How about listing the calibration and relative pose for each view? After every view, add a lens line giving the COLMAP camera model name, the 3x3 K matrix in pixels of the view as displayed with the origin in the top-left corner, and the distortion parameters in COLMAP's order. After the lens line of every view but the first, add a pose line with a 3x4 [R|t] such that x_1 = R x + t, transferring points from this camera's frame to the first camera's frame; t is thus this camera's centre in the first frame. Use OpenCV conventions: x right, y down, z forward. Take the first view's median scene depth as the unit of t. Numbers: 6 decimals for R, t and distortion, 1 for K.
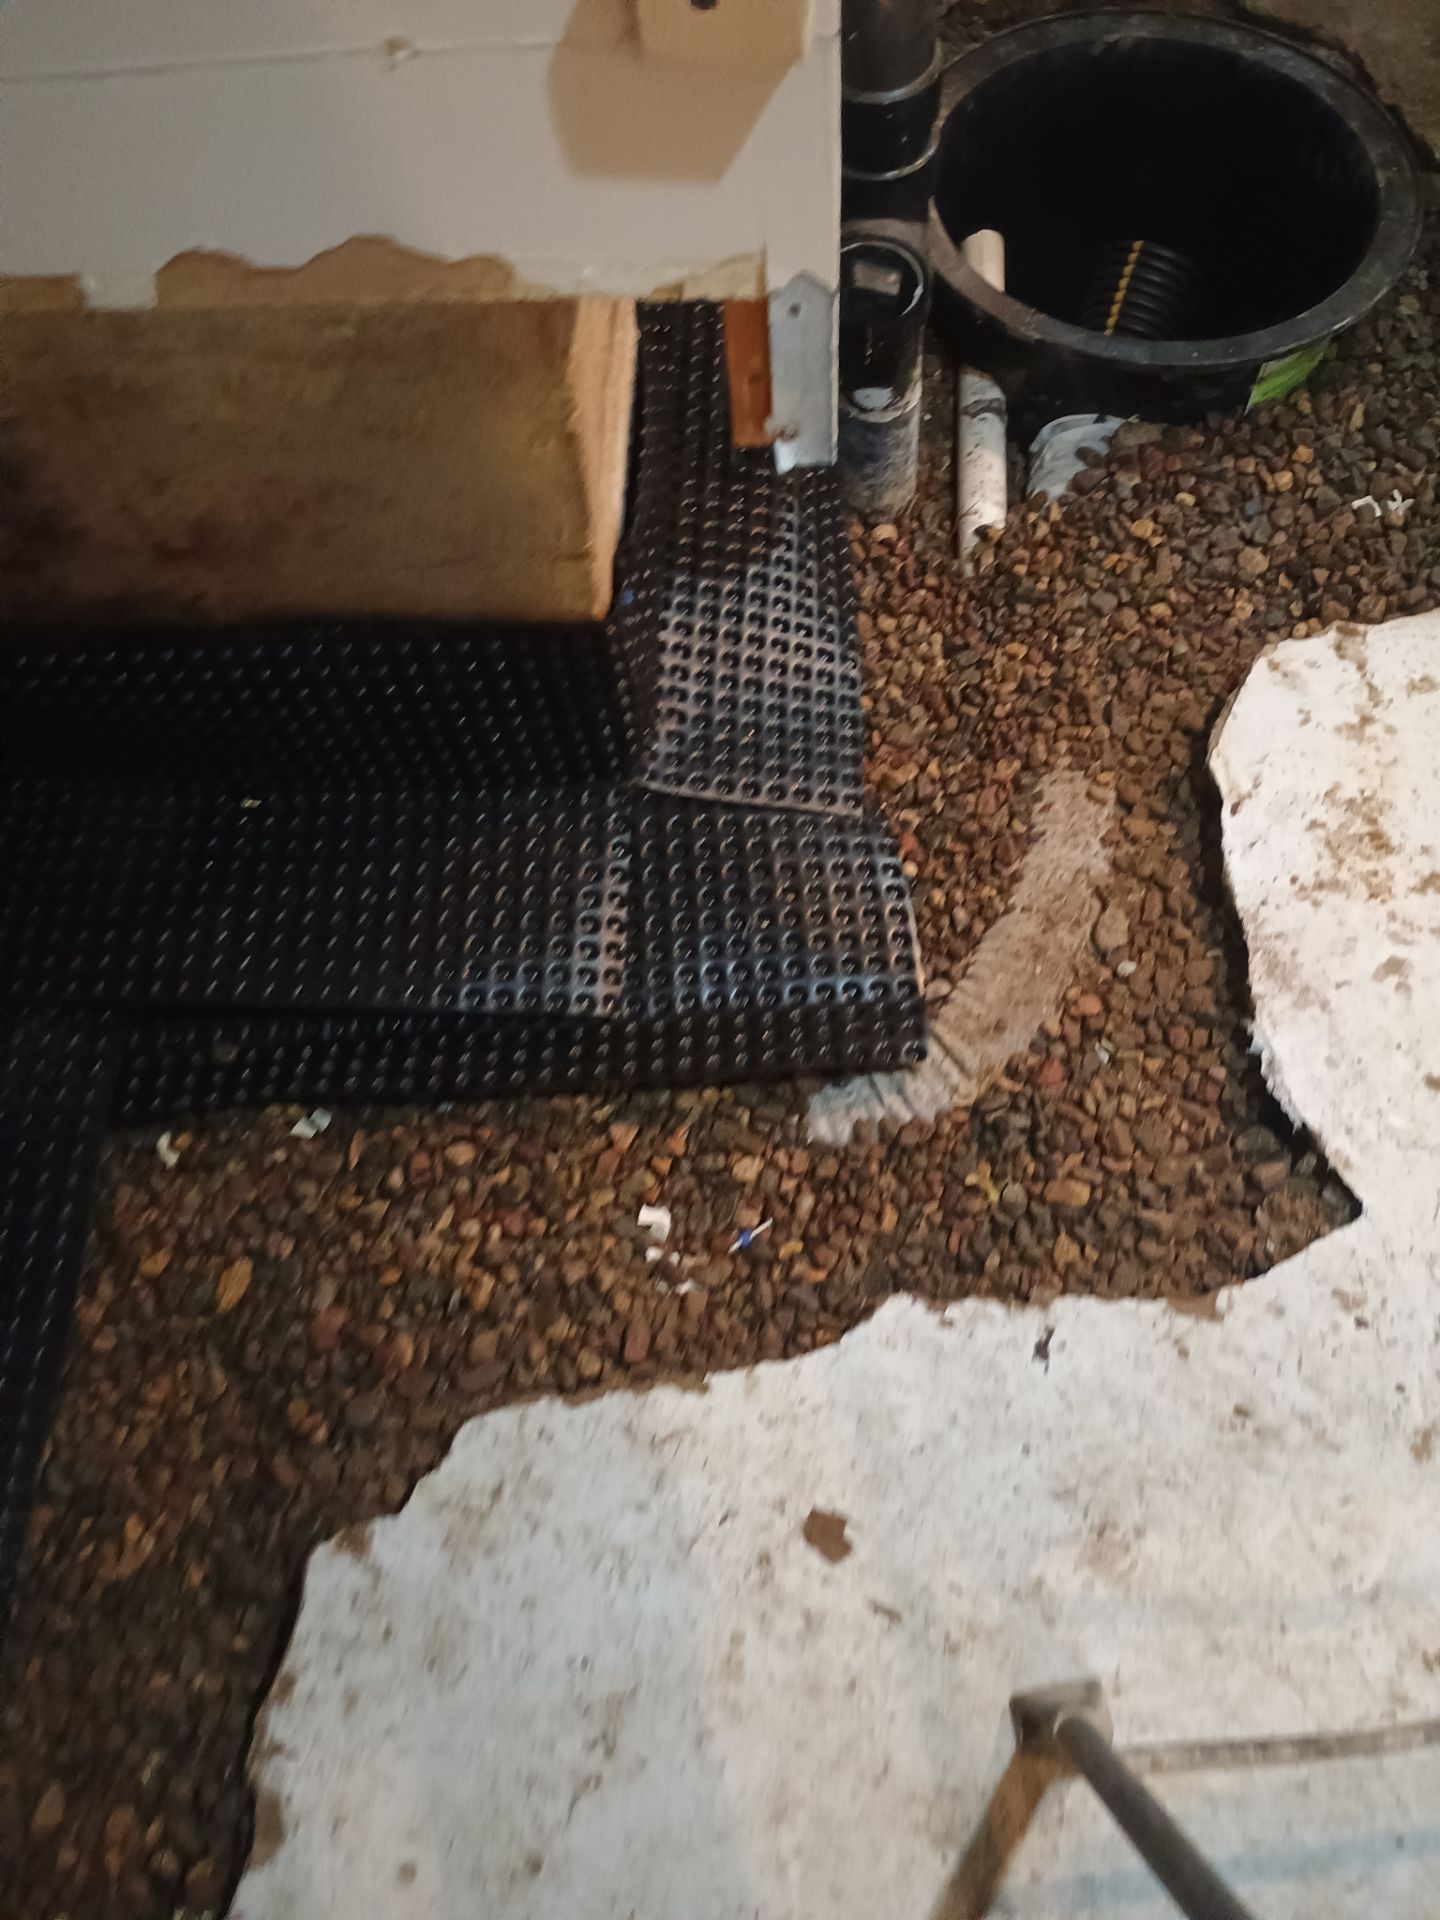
lens RADIAL K [[1660.1, 0, 733.1], [0, 1660.1, 961.7], [0, 0, 1]] dist [0.059773, -0.070696]
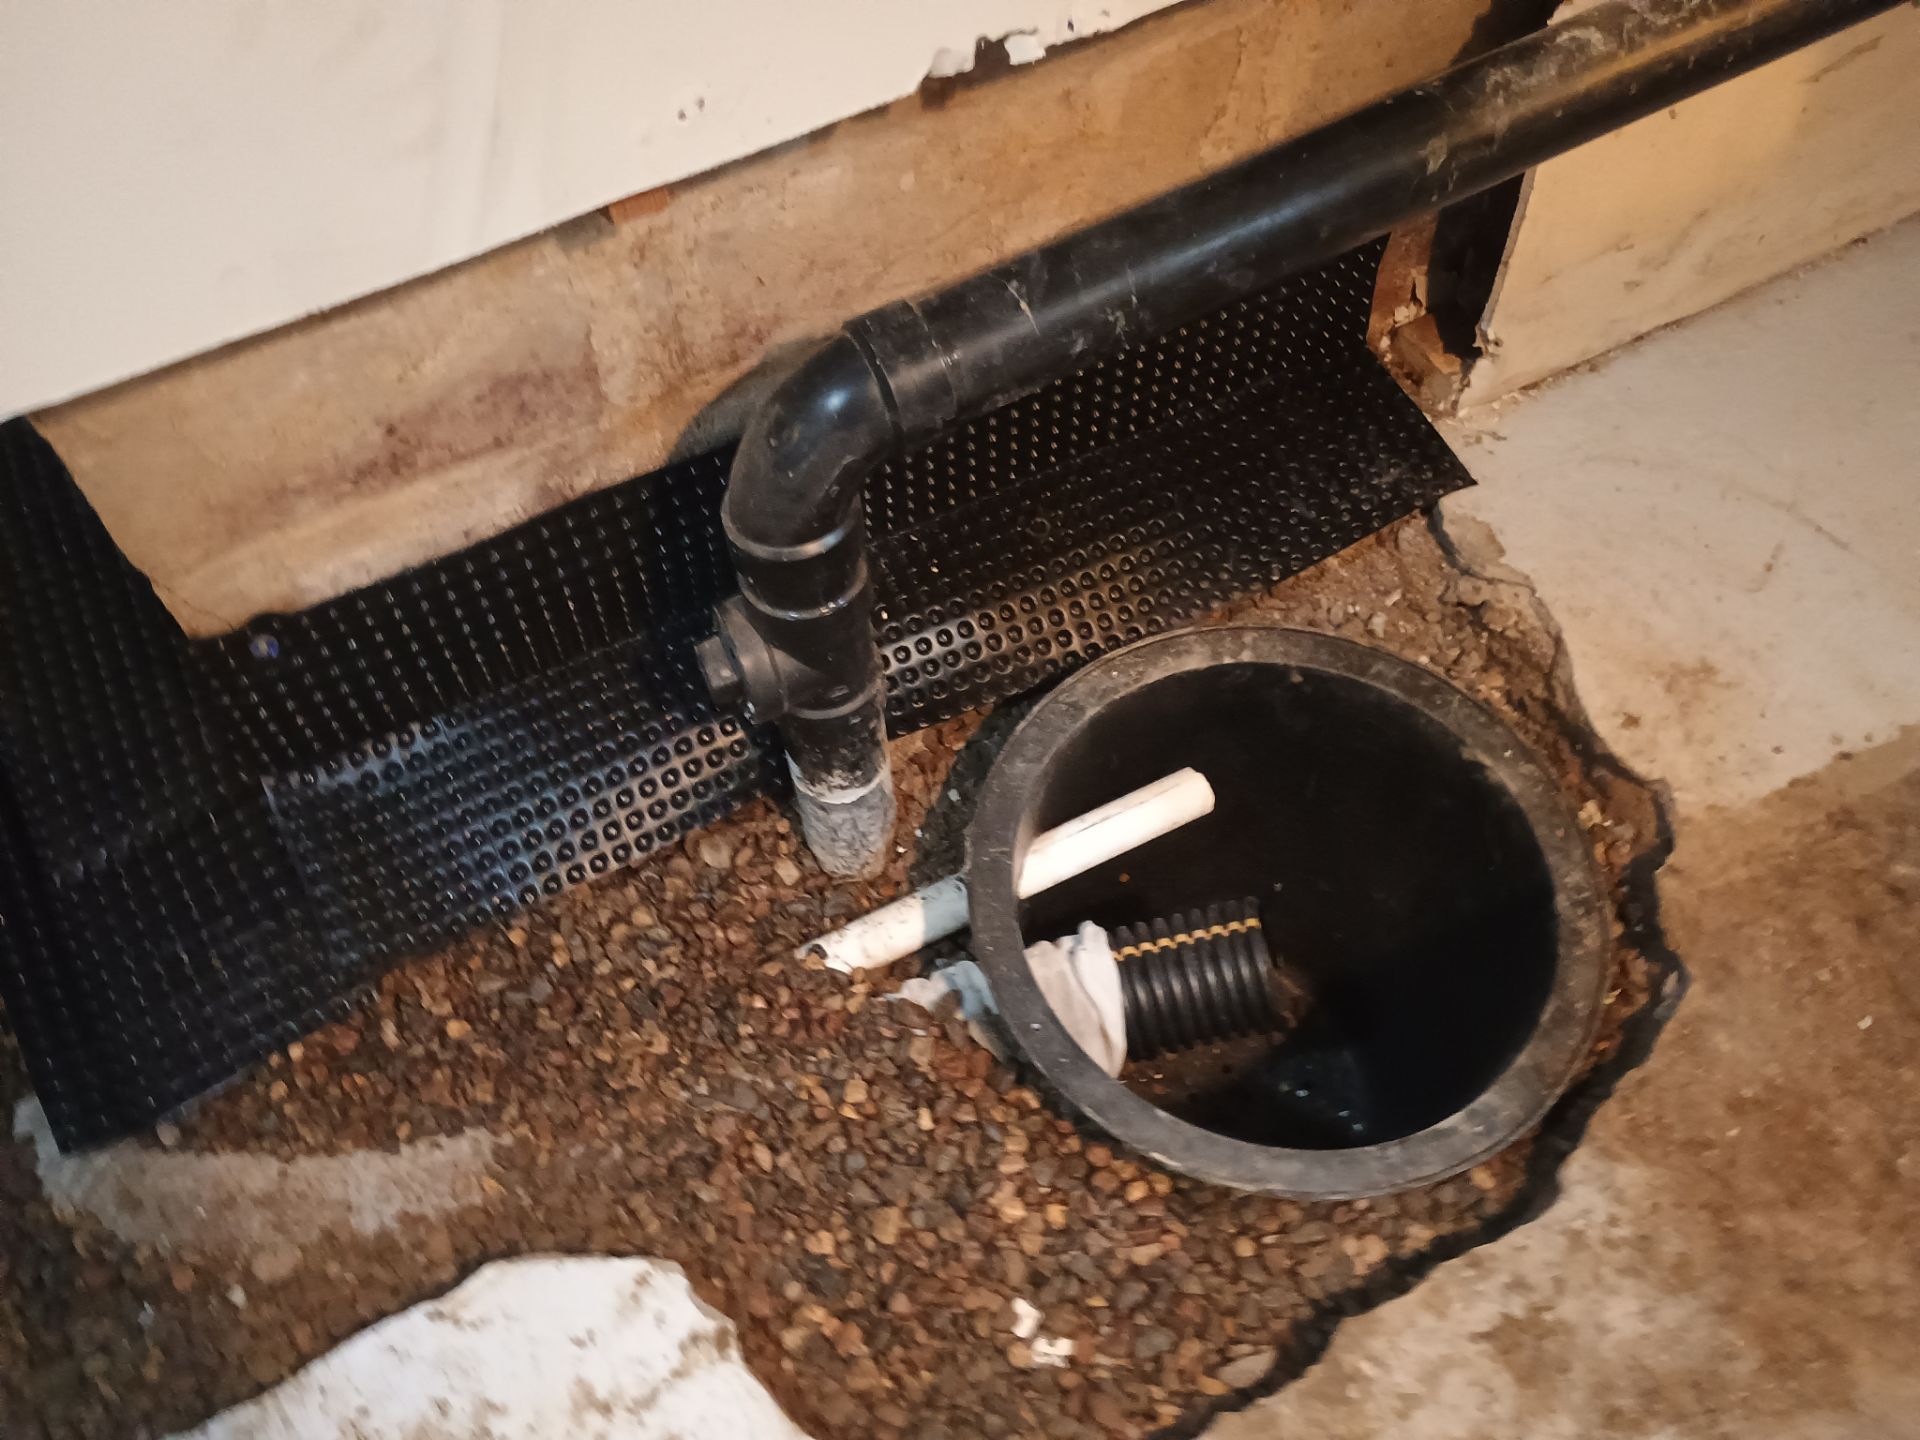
lens RADIAL K [[1660.1, 0, 950.4], [0, 1660.1, 737.2], [0, 0, 1]] dist [0.059773, -0.070696]
pose [[0.477758, 0.758618, -0.442996, 0.638233], [-0.784587, 0.595308, 0.173296, -0.694363], [0.395185, 0.264776, 0.879615, 0.254019]]
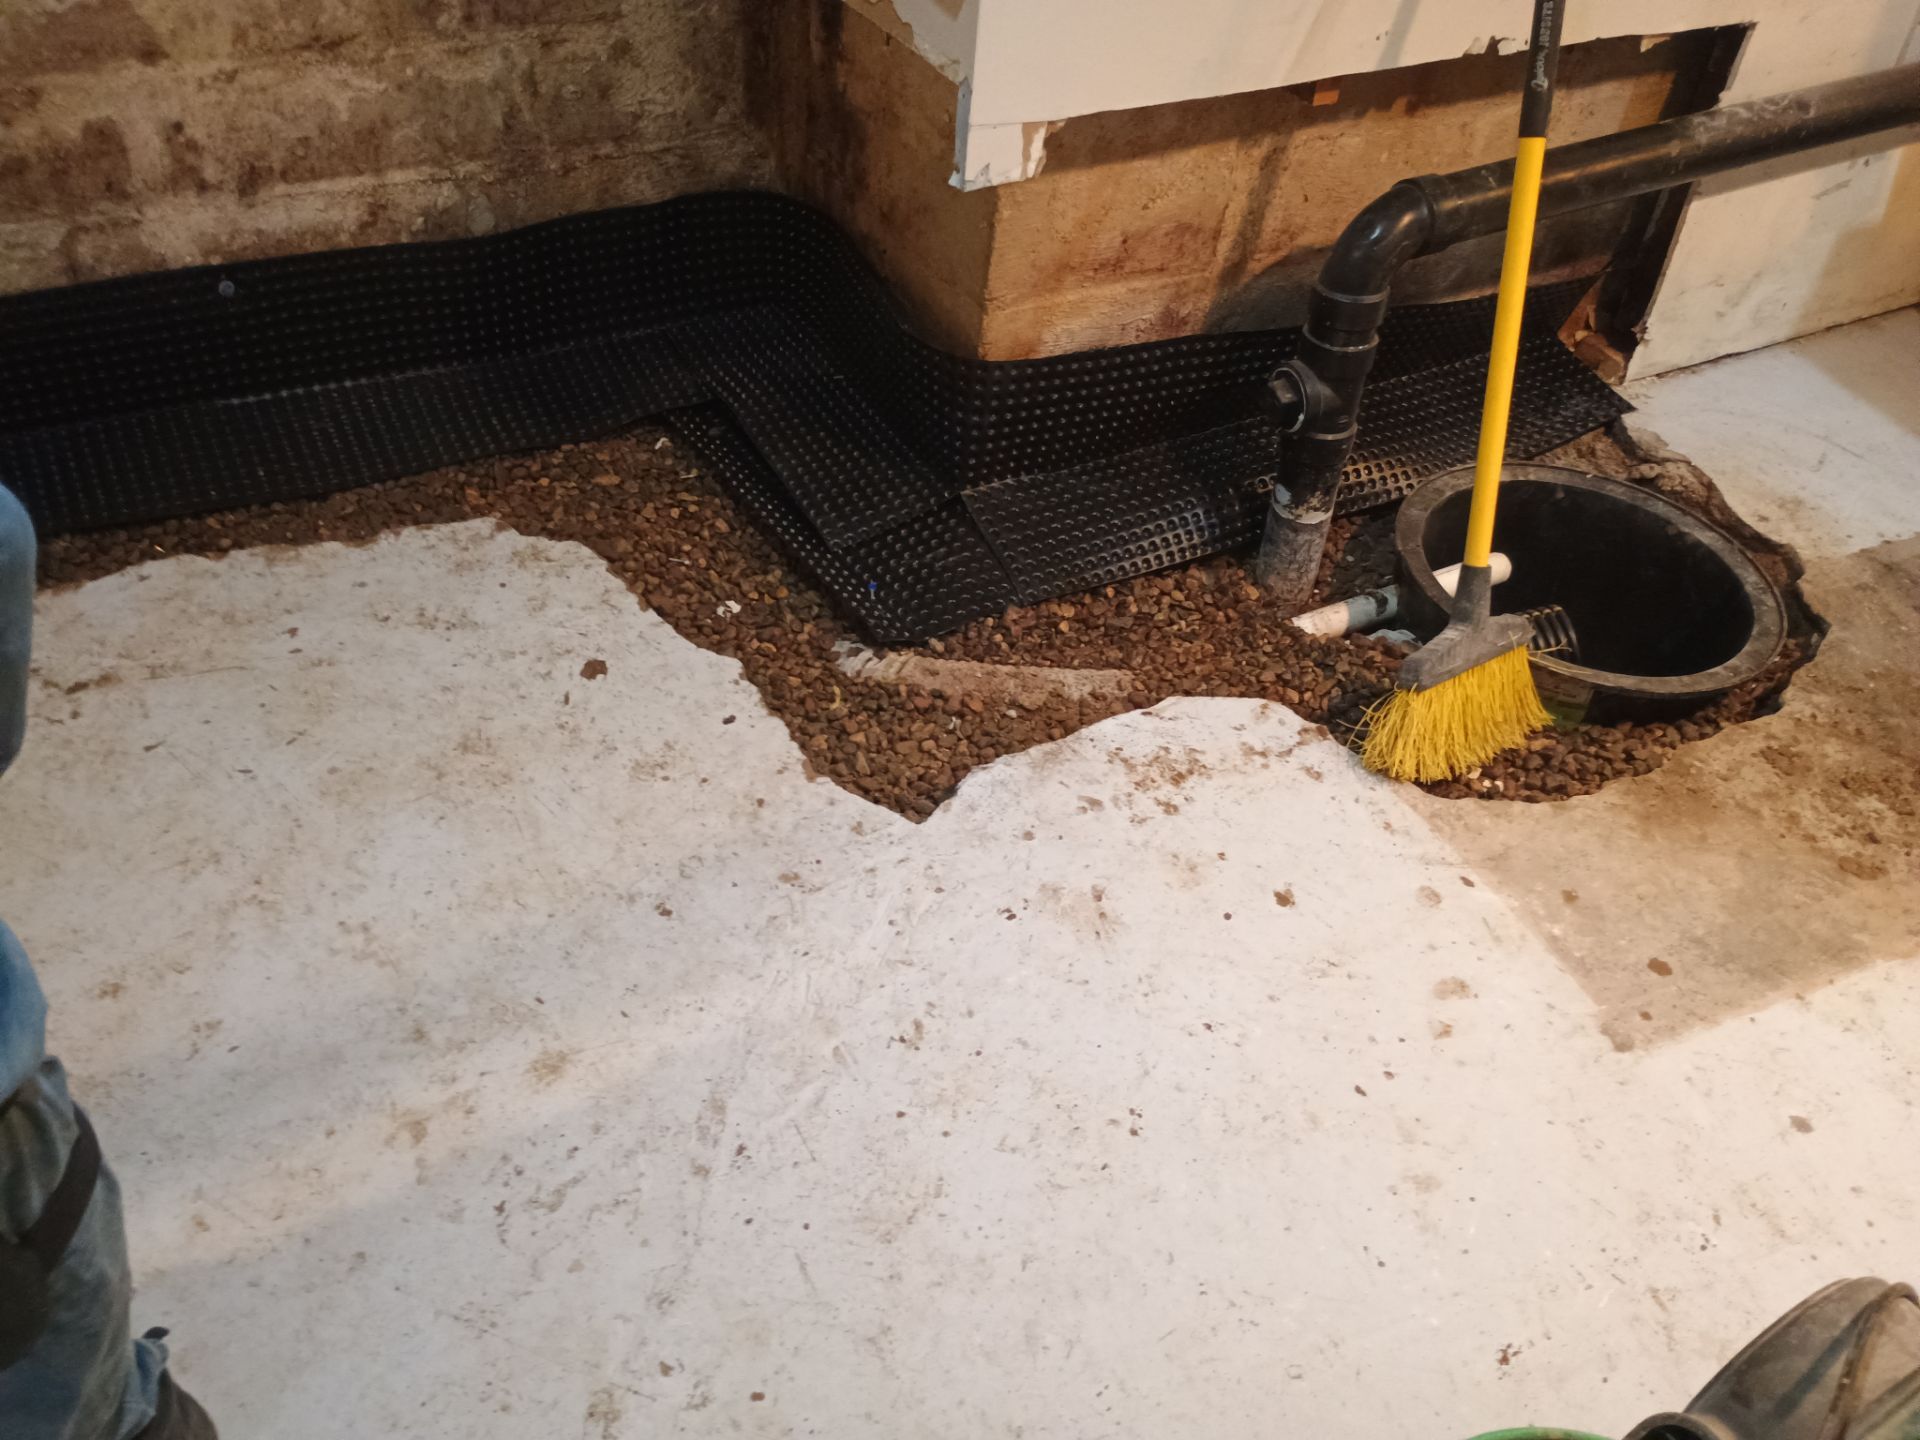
lens RADIAL K [[1660.1, 0, 959.7], [0, 1660.1, 720.5], [0, 0, 1]] dist [0.059773, -0.070696]
pose [[0.502232, 0.620807, -0.601965, 1.186257], [-0.814608, 0.573224, -0.088477, 0.189735], [0.290133, 0.534802, 0.793606, -0.227542]]
